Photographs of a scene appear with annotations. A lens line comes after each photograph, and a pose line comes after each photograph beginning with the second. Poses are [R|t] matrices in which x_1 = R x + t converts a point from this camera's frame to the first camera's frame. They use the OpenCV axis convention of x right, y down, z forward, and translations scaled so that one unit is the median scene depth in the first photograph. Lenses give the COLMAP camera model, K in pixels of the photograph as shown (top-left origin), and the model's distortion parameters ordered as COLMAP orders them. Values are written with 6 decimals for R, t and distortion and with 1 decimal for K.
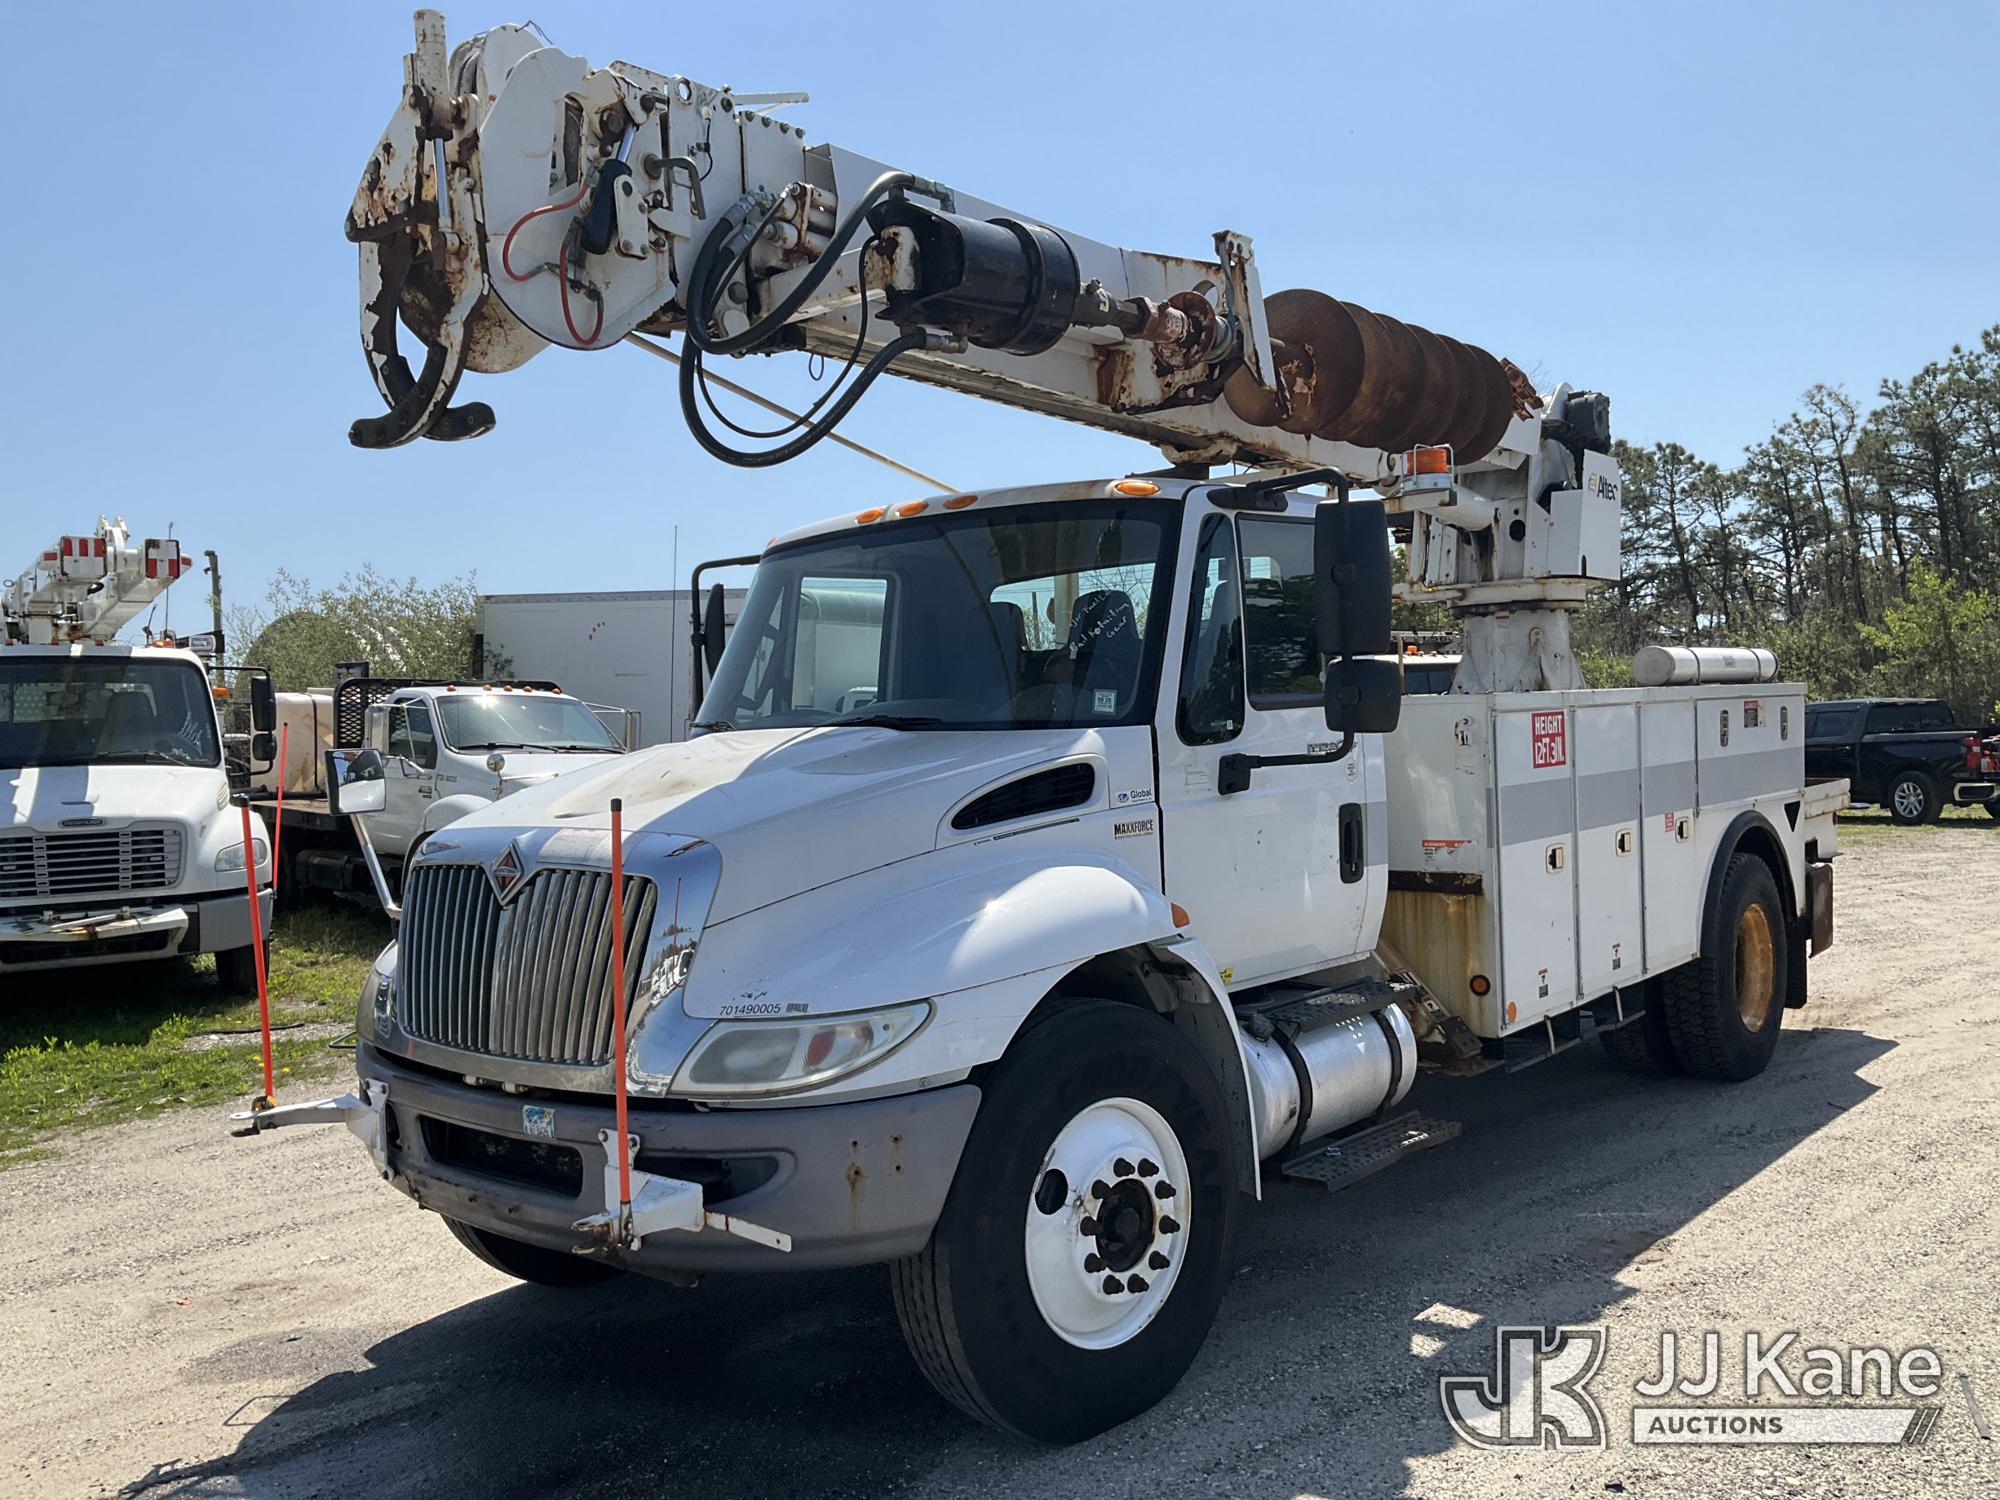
lens RADIAL K [[1576.6, 0, 1000.0], [0, 1576.6, 750.0], [0, 0, 1]] dist [-0.002361, 0.001945]
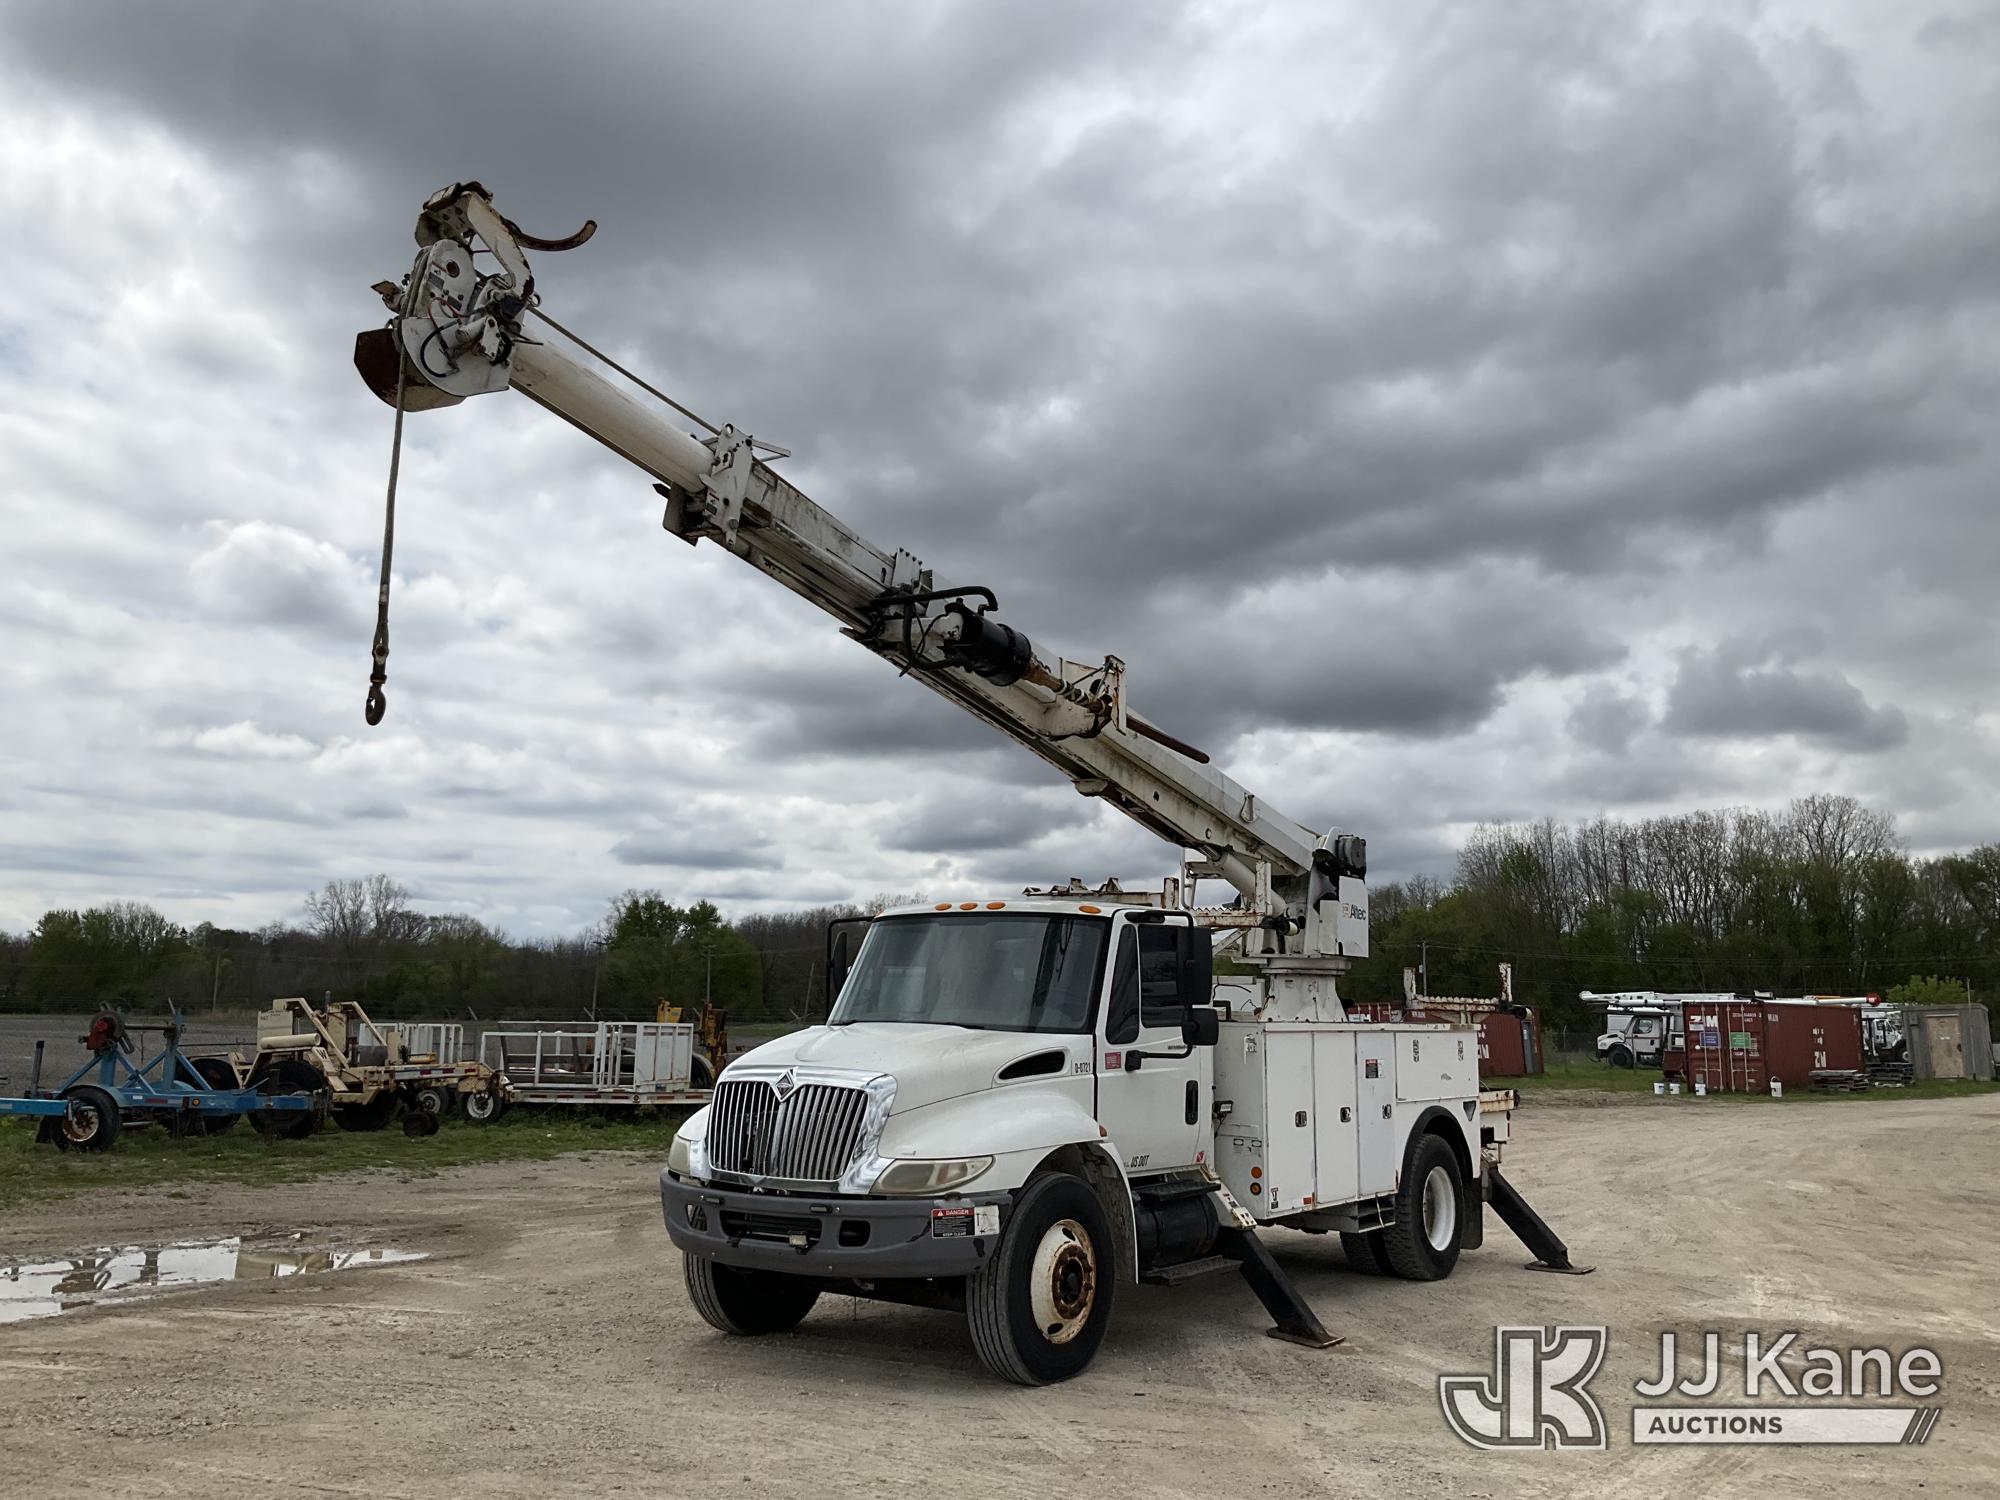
lens RADIAL K [[1576.6, 0, 1000.0], [0, 1576.6, 750.0], [0, 0, 1]] dist [-0.002361, 0.001945]
pose [[0.995245, 0.075911, 0.061034, -0.164800], [-0.064107, 0.982244, -0.176313, -0.008640], [-0.073334, 0.171562, 0.982440, -0.979949]]
